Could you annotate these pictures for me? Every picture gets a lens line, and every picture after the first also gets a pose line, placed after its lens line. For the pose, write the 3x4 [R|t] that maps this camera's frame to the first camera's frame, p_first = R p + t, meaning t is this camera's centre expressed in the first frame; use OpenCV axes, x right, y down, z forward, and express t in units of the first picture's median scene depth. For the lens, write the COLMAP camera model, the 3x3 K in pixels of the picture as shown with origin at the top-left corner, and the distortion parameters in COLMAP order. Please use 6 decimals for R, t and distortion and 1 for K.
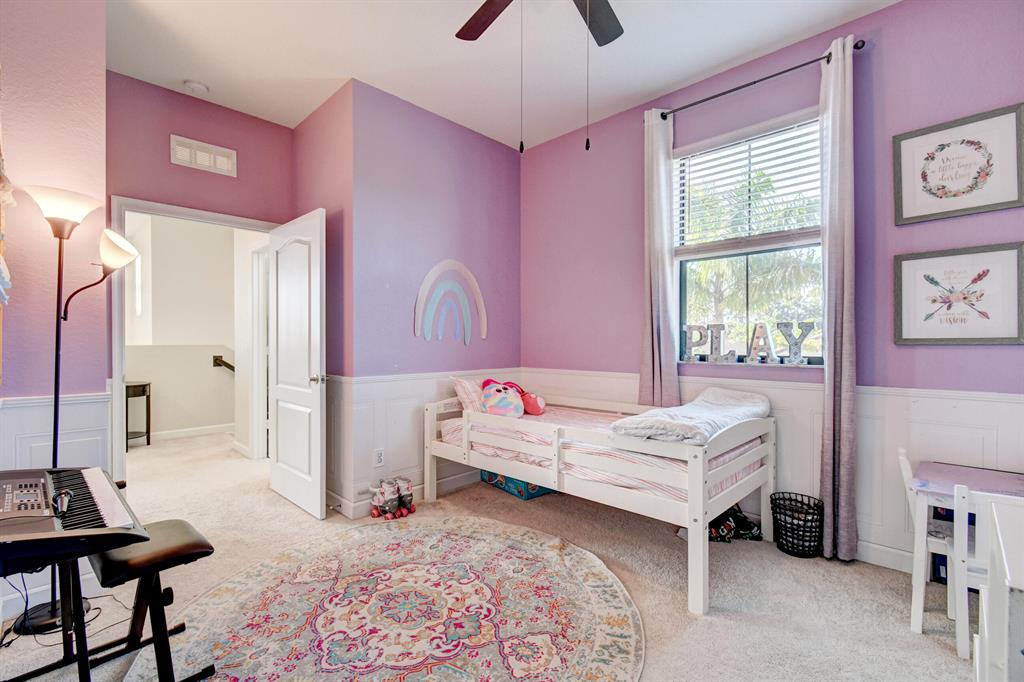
lens RADIAL K [[450.8, 0, 508.8], [0, 450.8, 343.0], [0, 0, 1]] dist [0.004262, 0.000017]
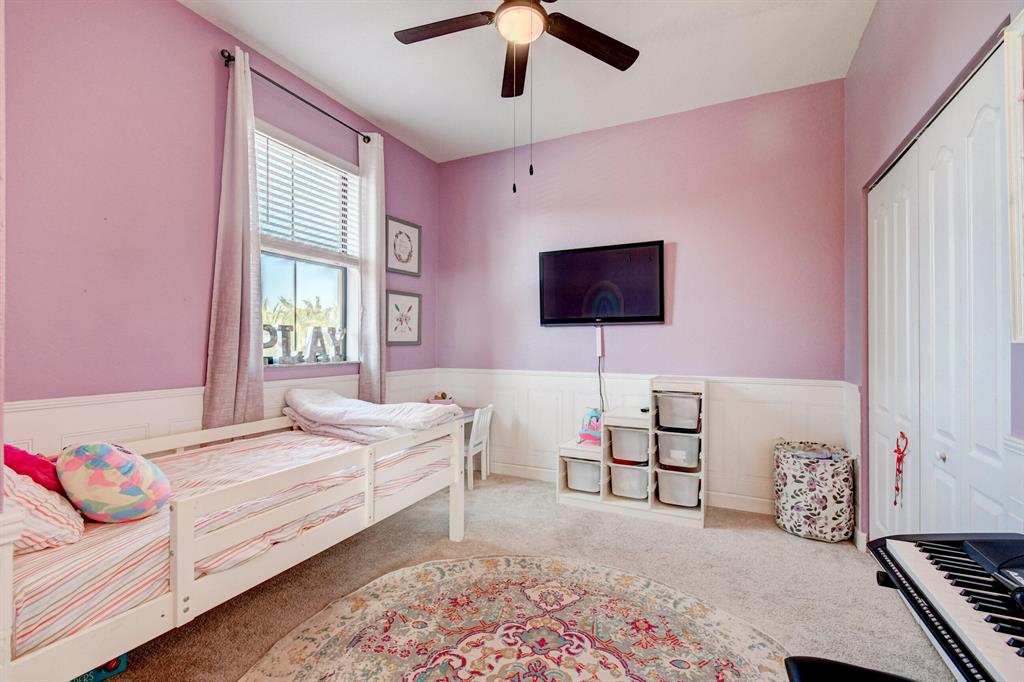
lens RADIAL K [[450.8, 0, 508.8], [0, 450.8, 343.0], [0, 0, 1]] dist [0.004262, 0.000017]
pose [[-0.318476, 0.004590, 0.947920, -0.871632], [0.002504, 0.999989, -0.004001, 0.004188], [-0.947928, 0.001100, -0.318484, 1.209083]]
